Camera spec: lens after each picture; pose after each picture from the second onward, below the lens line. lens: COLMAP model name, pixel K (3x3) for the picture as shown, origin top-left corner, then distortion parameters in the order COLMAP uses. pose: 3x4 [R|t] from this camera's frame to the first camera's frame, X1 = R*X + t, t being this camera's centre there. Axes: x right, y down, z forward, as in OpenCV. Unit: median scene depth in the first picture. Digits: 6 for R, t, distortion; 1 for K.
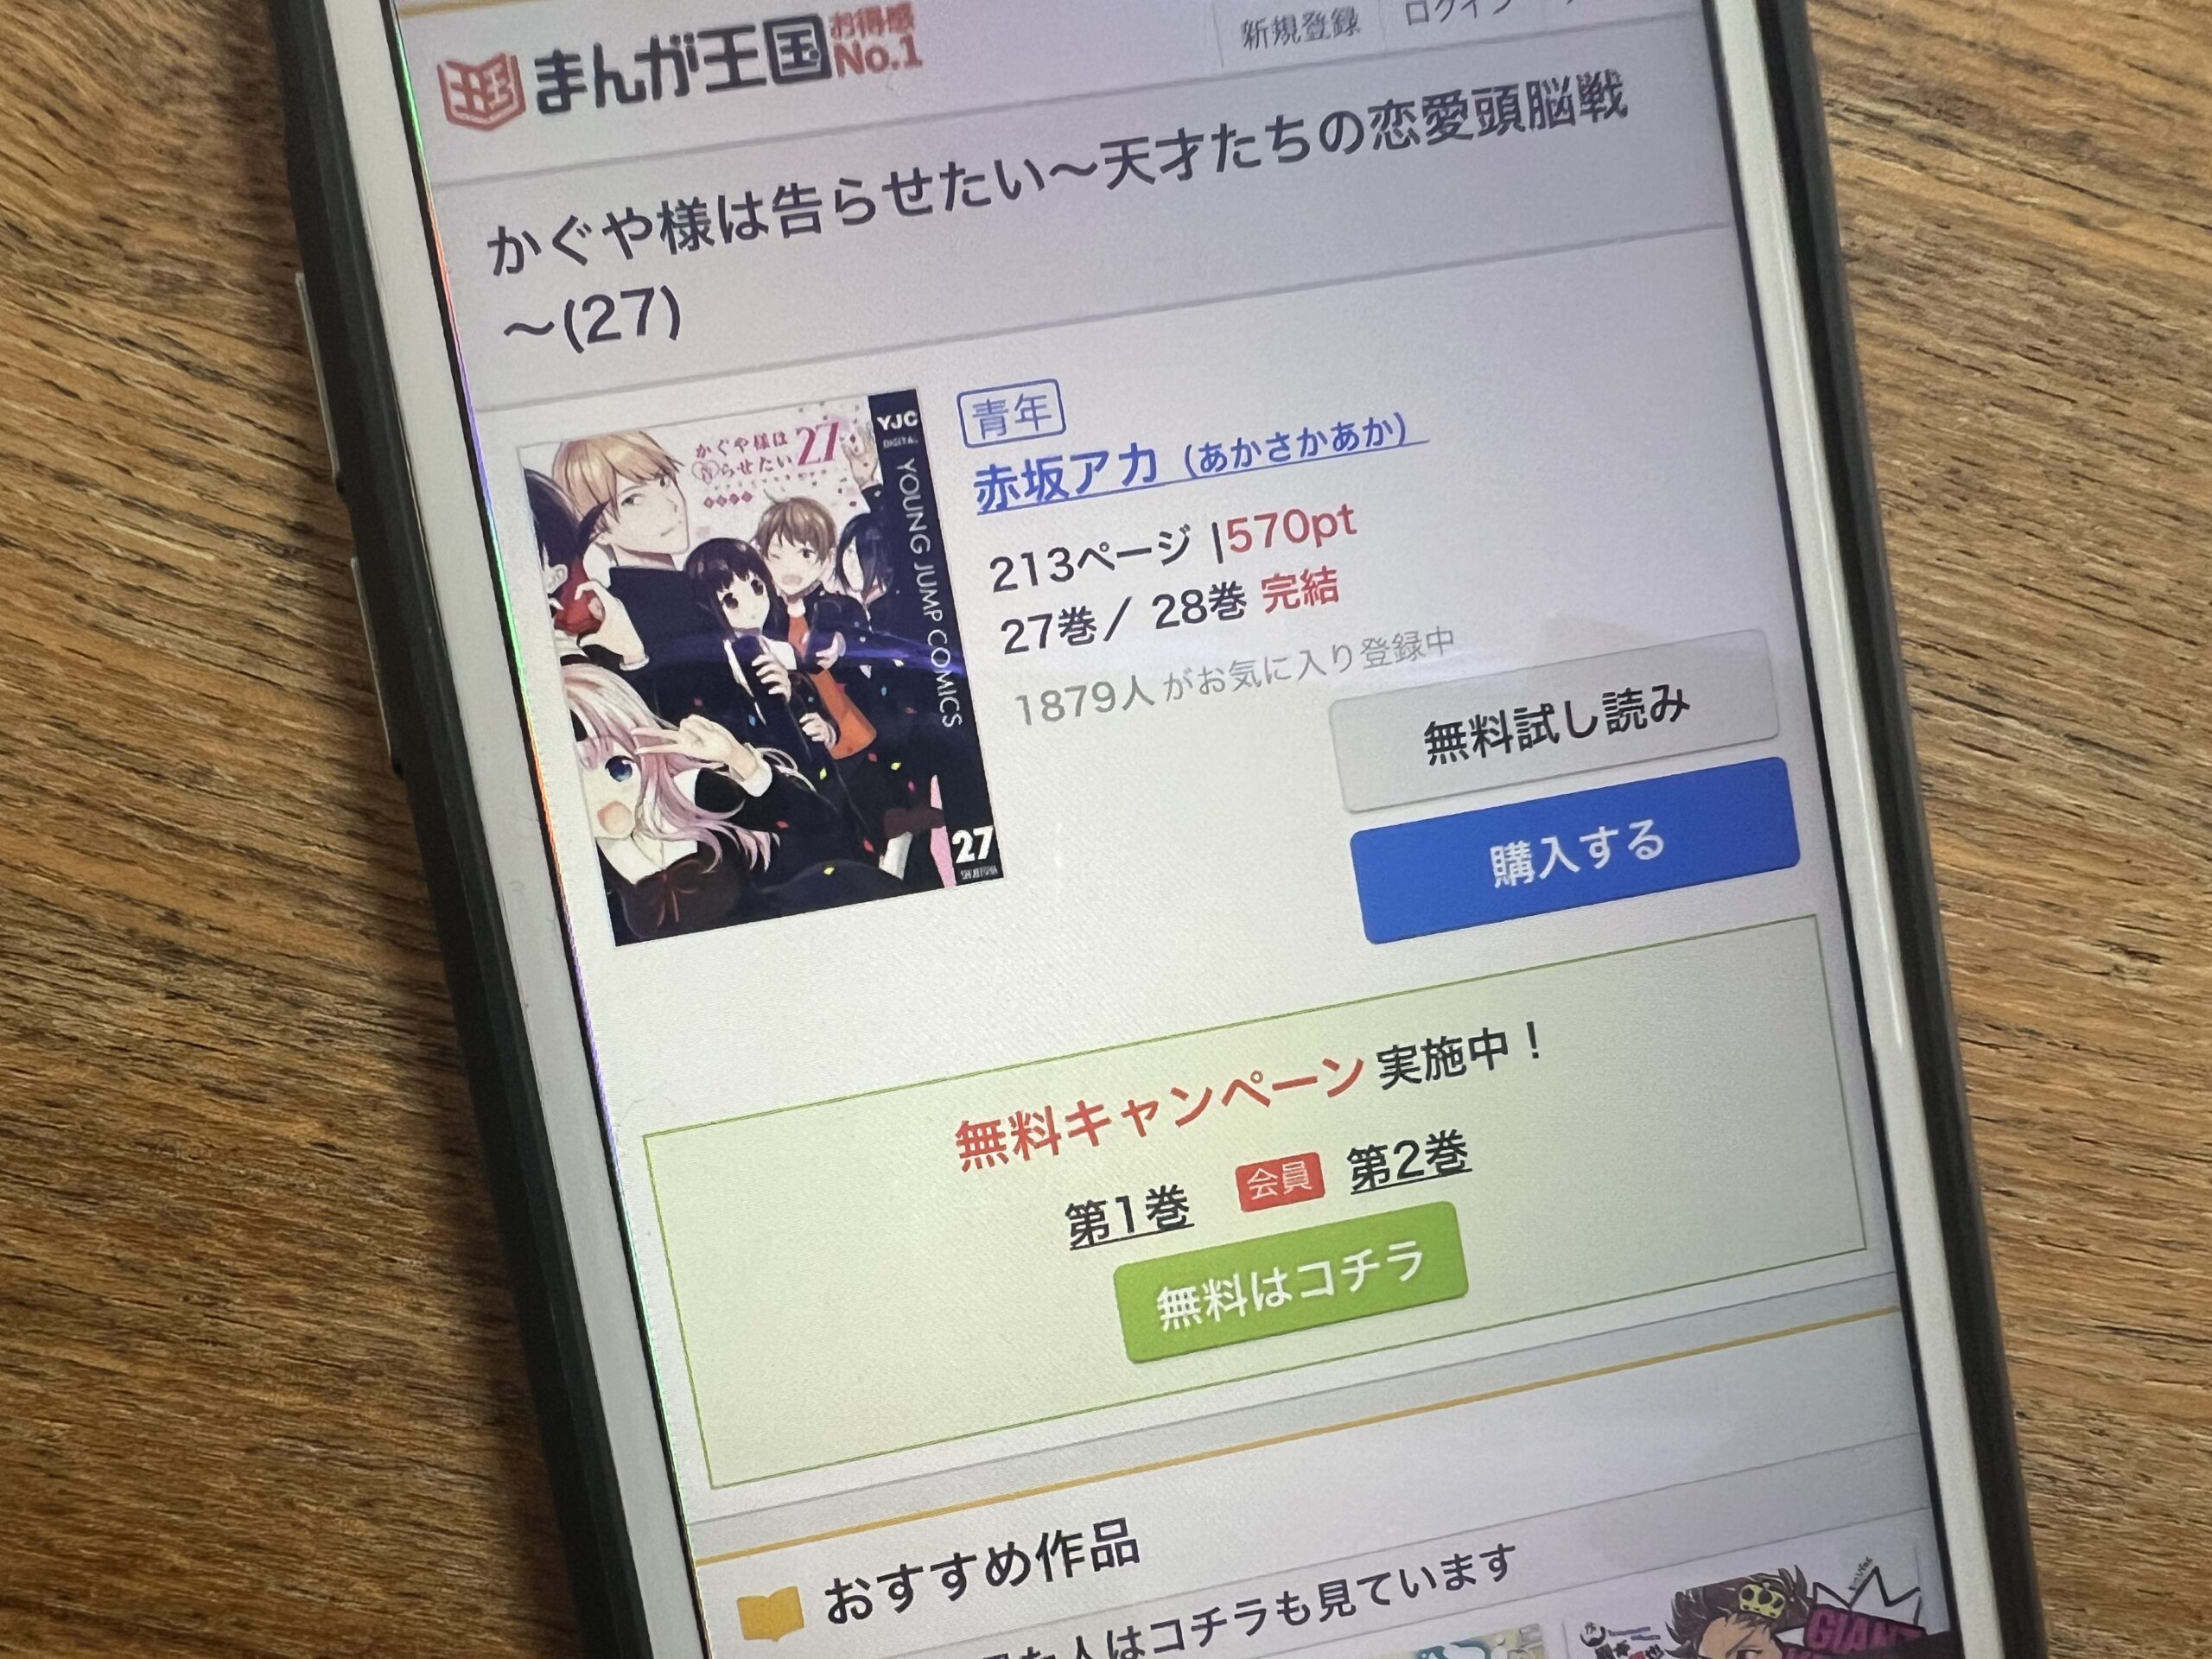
lens RADIAL K [[1718.8, 0, 979.8], [0, 1718.8, 1090.3], [0, 0, 1]] dist [-0.003865, -0.003212]
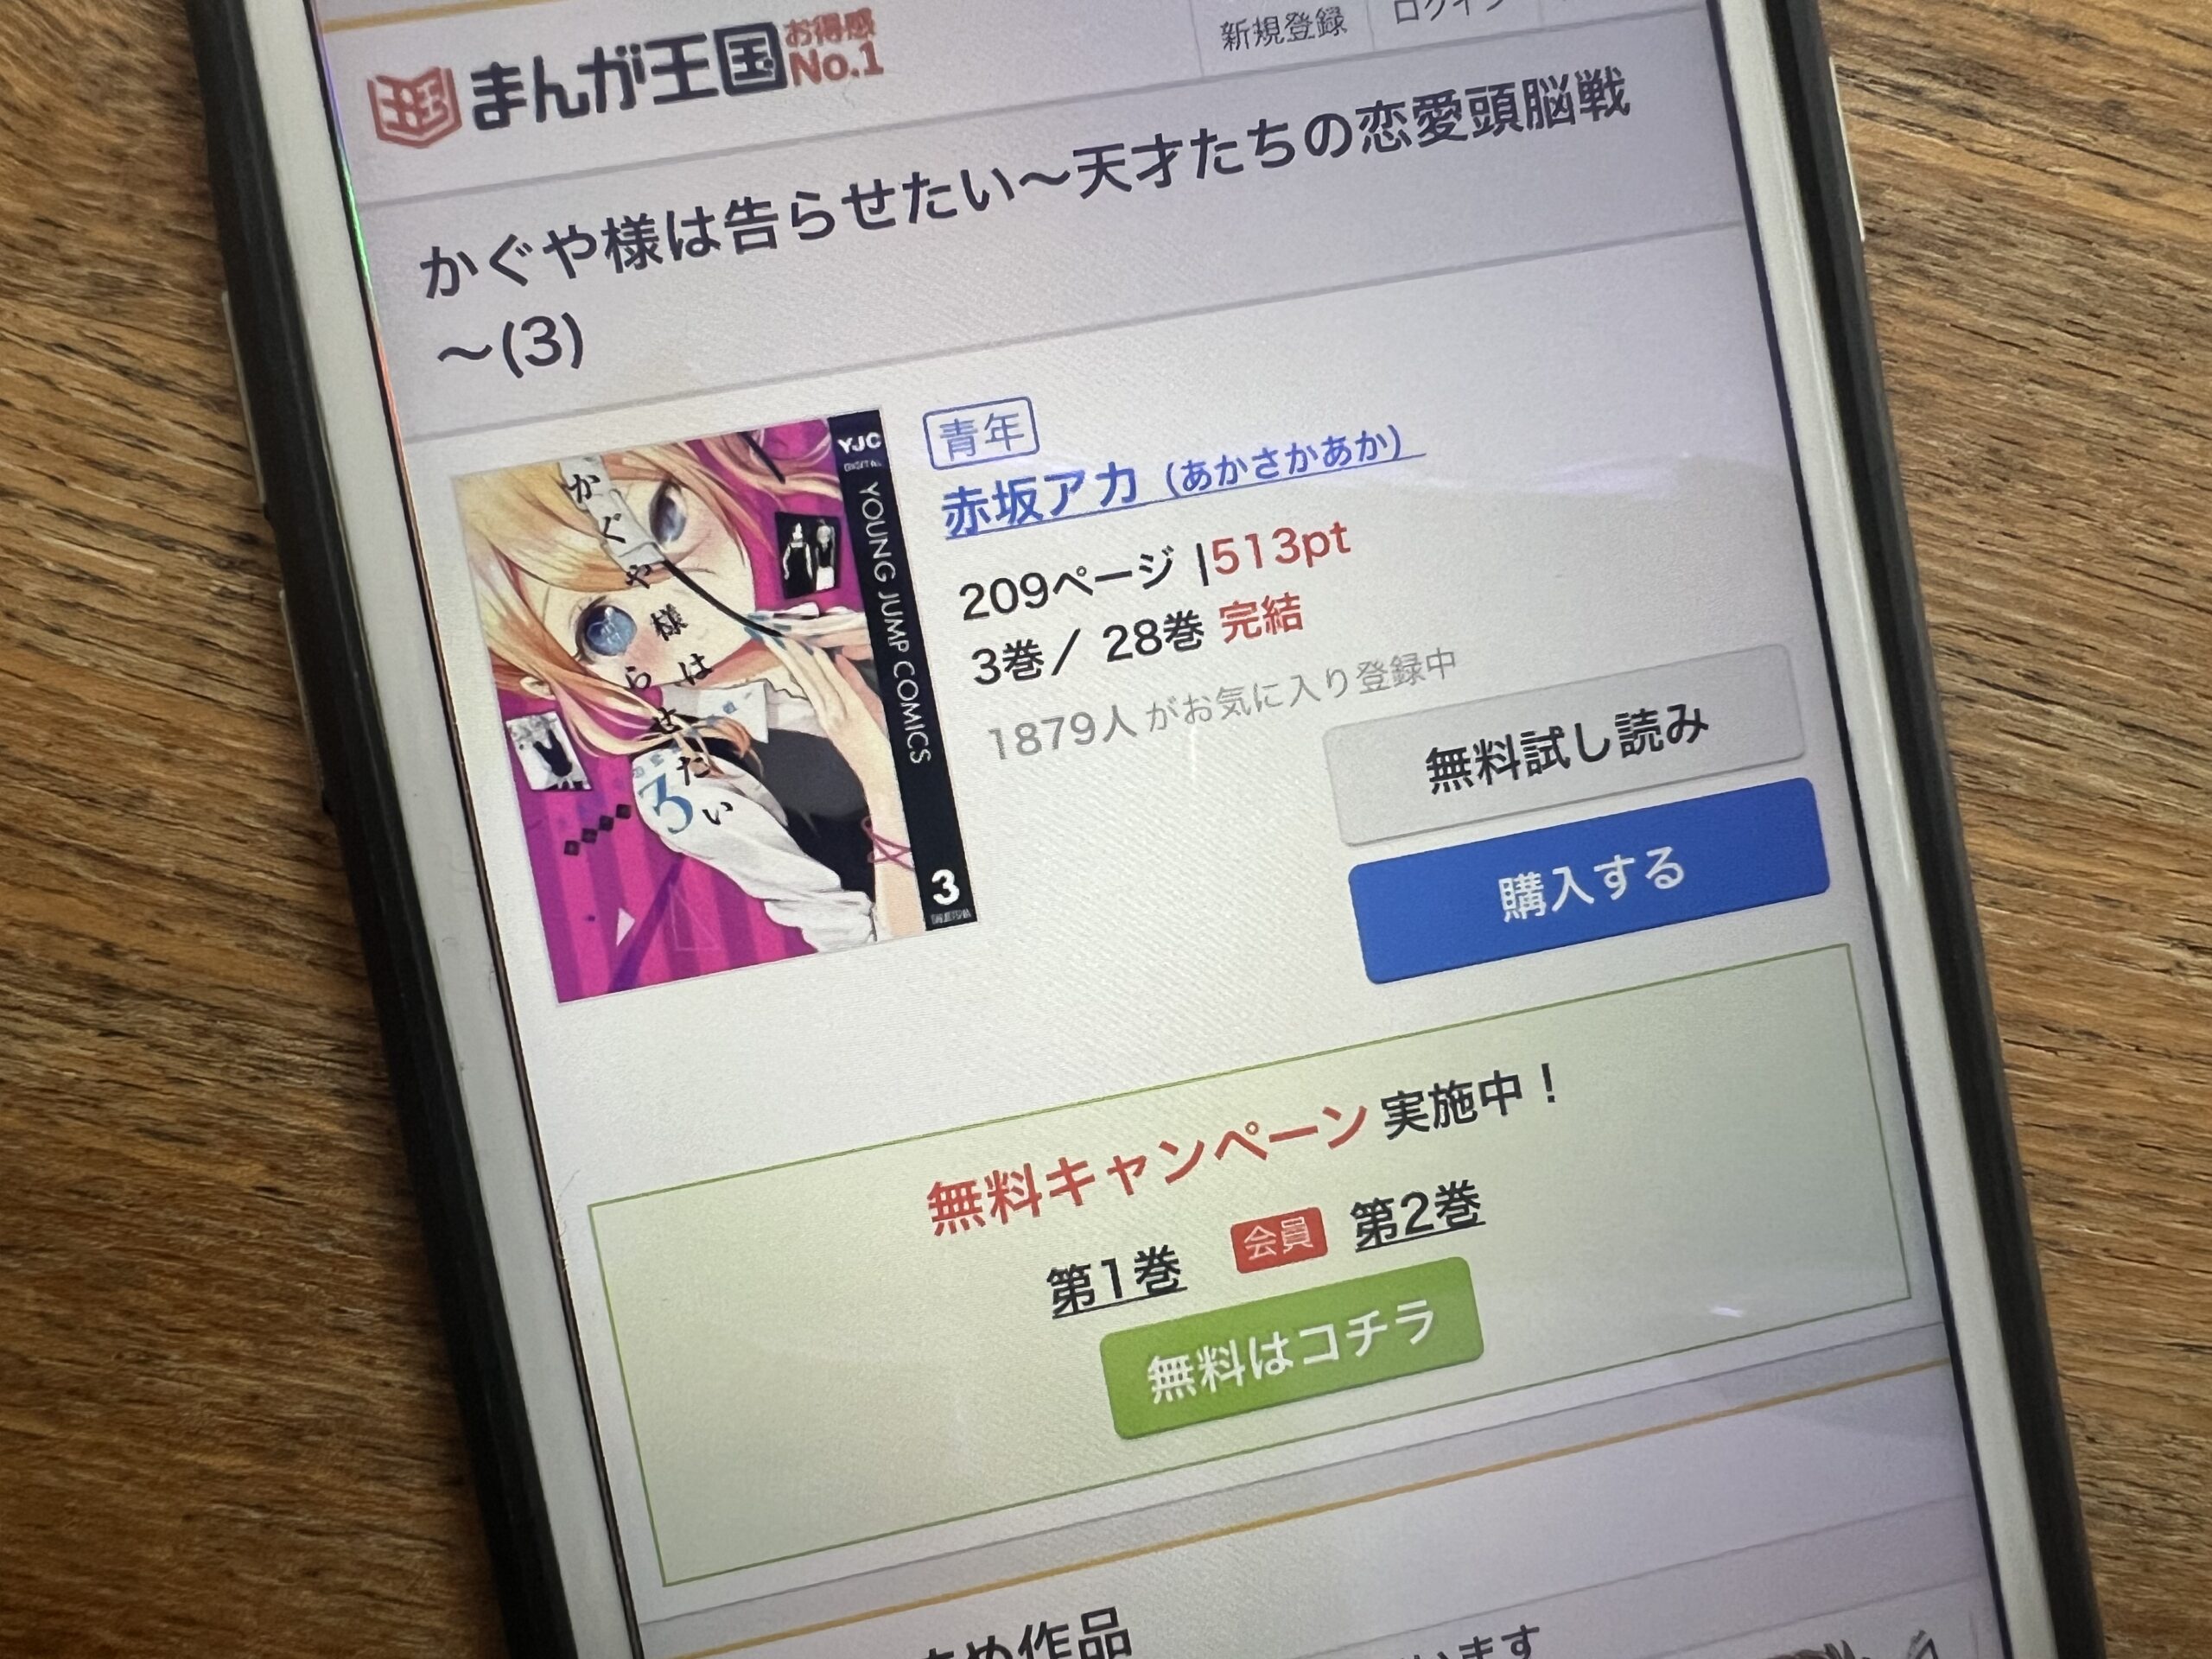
lens RADIAL K [[1722.3, 0, 1110.8], [0, 1722.3, 852.2], [0, 0, 1]] dist [-0.000301, -0.008850]
pose [[0.999960, -0.007501, 0.004833, 0.080817], [0.007665, 0.999359, -0.034961, -0.125662], [-0.004568, 0.034997, 0.999377, 0.058328]]
